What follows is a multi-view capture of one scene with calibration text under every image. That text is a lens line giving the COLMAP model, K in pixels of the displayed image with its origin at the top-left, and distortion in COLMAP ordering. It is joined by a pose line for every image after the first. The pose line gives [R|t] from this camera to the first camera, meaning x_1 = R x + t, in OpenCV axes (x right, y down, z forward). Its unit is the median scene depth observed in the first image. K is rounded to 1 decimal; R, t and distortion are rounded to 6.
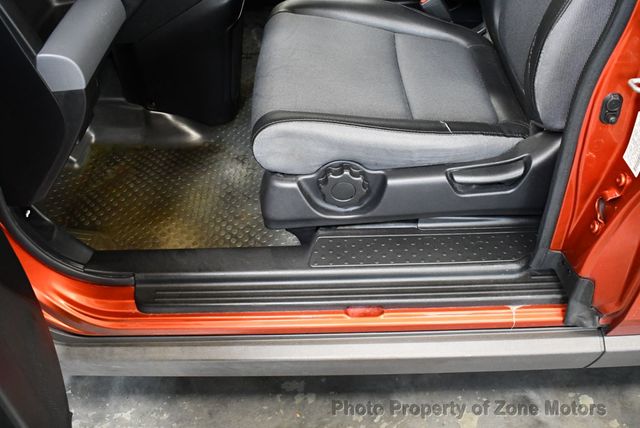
lens RADIAL K [[646.3, 0, 322.3], [0, 646.3, 212.8], [0, 0, 1]] dist [-0.095478, 0.000000]
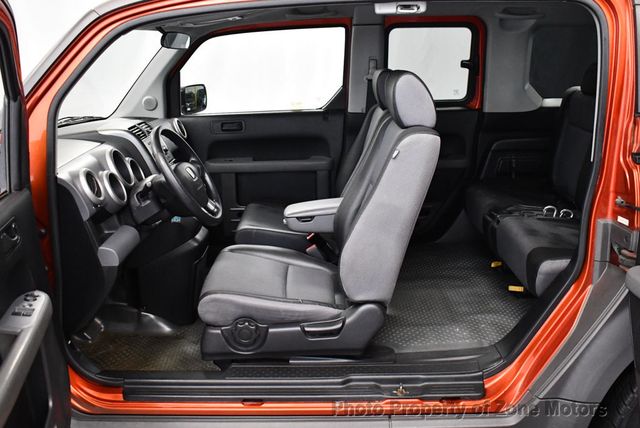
lens RADIAL K [[646.3, 0, 318.6], [0, 646.3, 213.5], [0, 0, 1]] dist [-0.095478, 0.000000]
pose [[0.999352, 0.032480, 0.015510, 0.200466], [-0.022346, 0.897687, -0.440066, 0.454113], [-0.028217, 0.439435, 0.897831, -0.797085]]
